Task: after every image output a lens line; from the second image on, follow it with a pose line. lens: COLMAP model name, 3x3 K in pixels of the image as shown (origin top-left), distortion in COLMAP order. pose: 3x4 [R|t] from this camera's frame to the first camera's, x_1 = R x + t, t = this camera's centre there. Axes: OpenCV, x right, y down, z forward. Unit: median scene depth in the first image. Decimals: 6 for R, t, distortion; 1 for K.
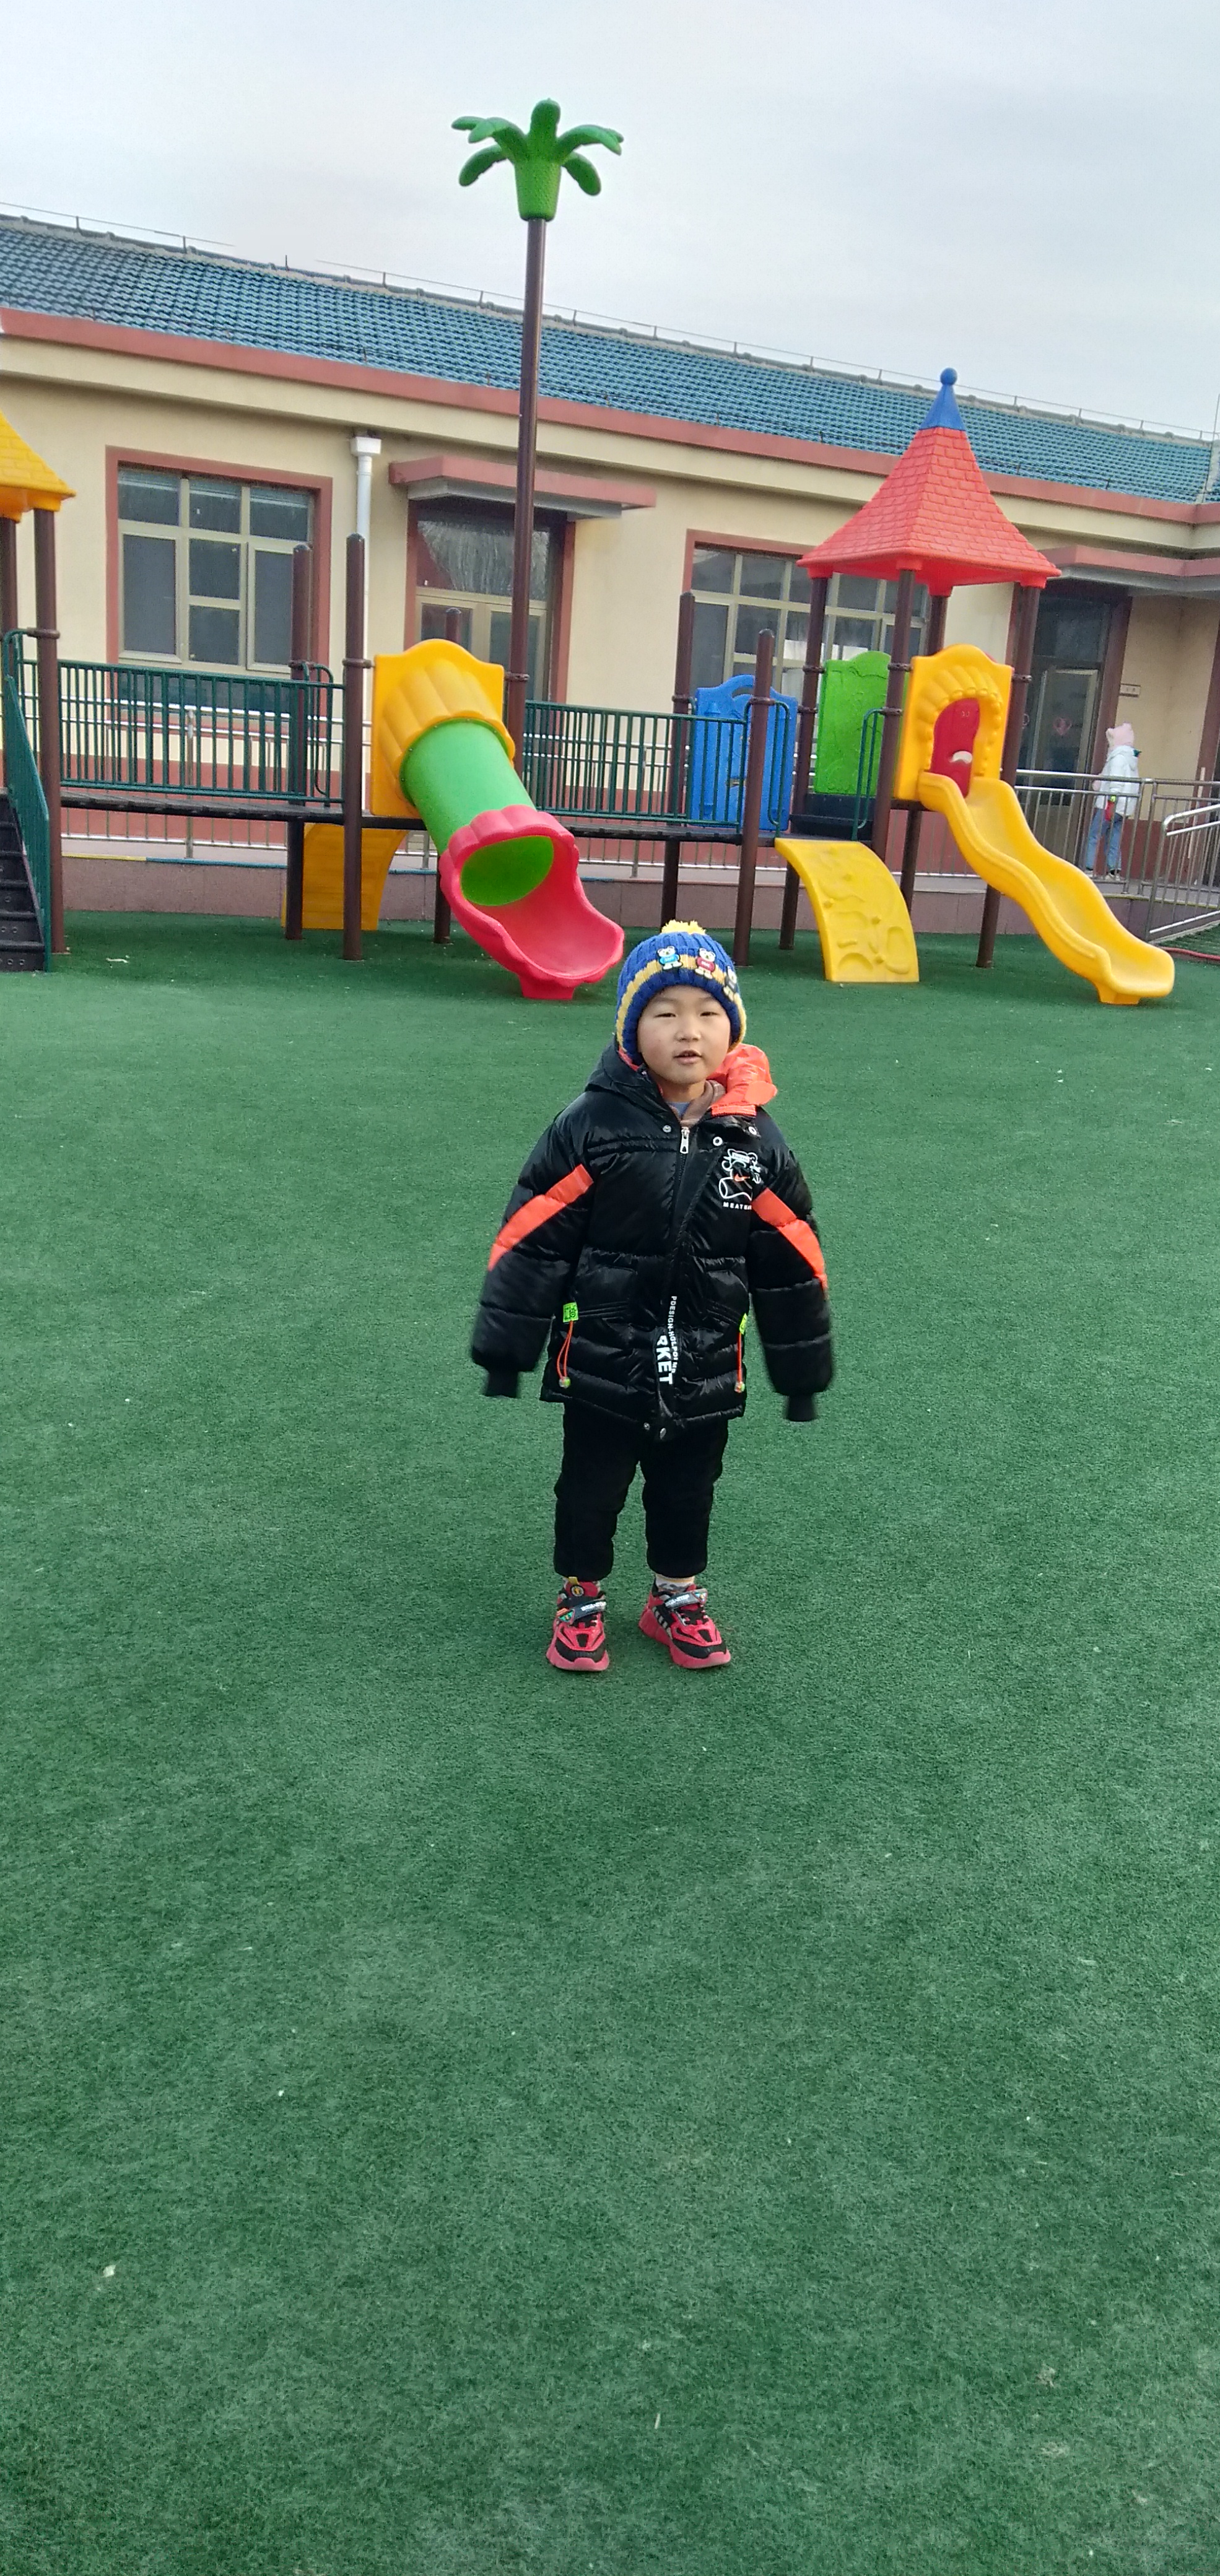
lens RADIAL K [[2010.8, 0, 607.0], [0, 2010.8, 1300.0], [0, 0, 1]] dist [0.044279, -0.083792]
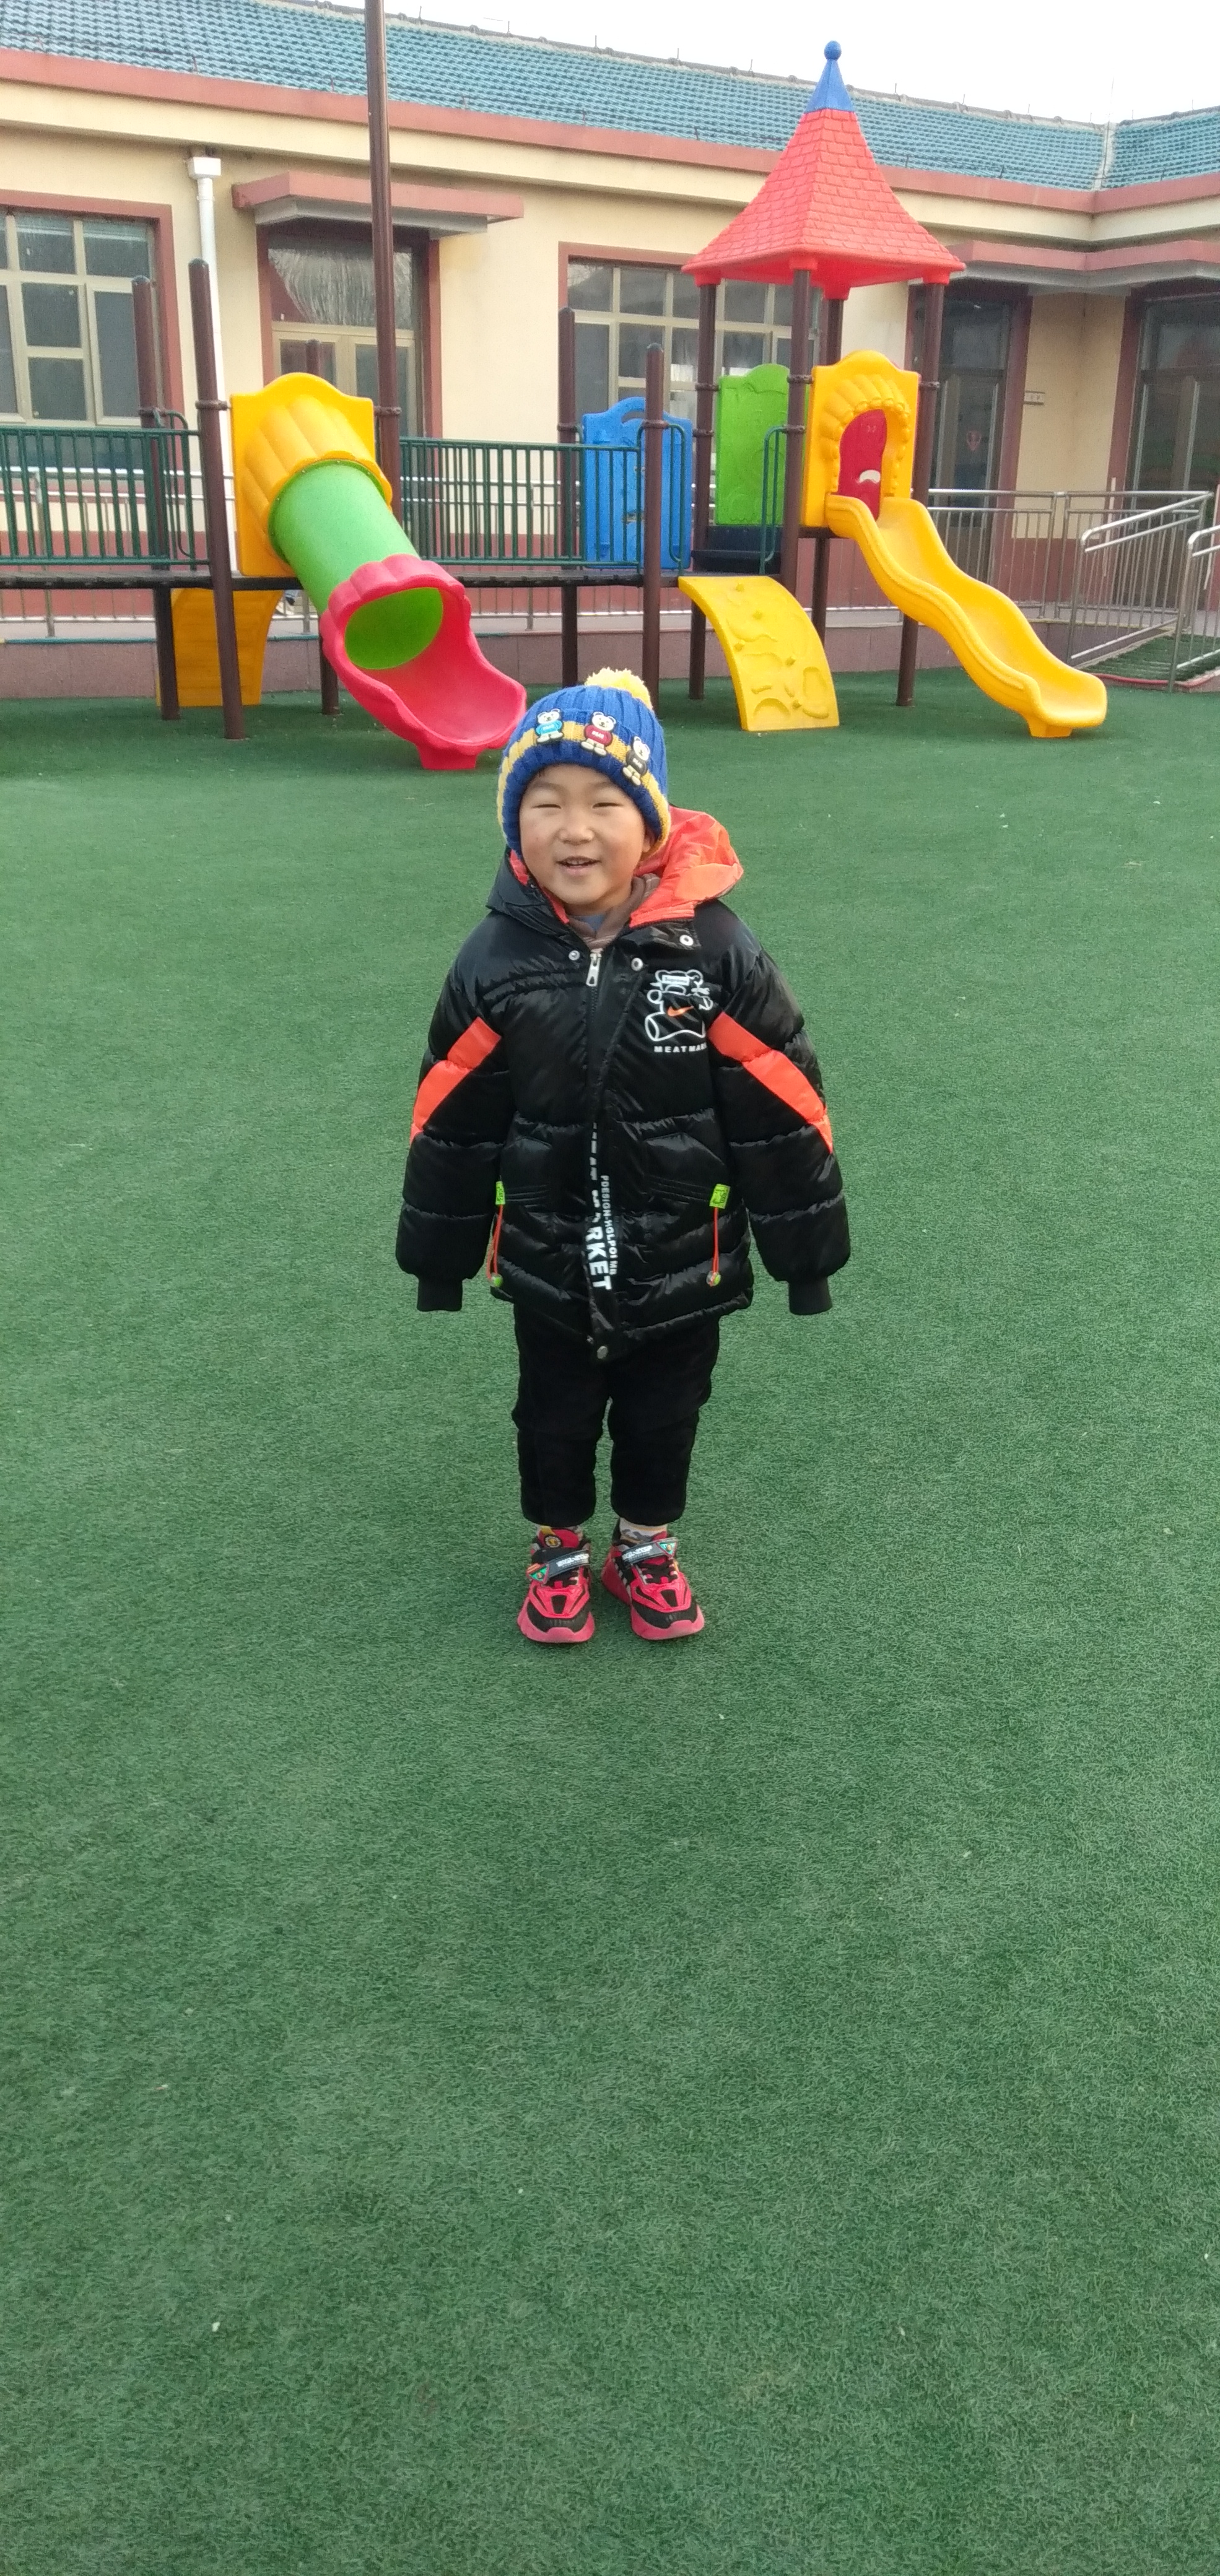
lens RADIAL K [[2010.8, 0, 617.6], [0, 2010.8, 1294.1], [0, 0, 1]] dist [0.044279, -0.083792]
pose [[0.996833, -0.071173, 0.035472, -0.006607], [0.066807, 0.991468, 0.111929, -0.026151], [-0.043136, -0.109205, 0.993083, 0.141626]]
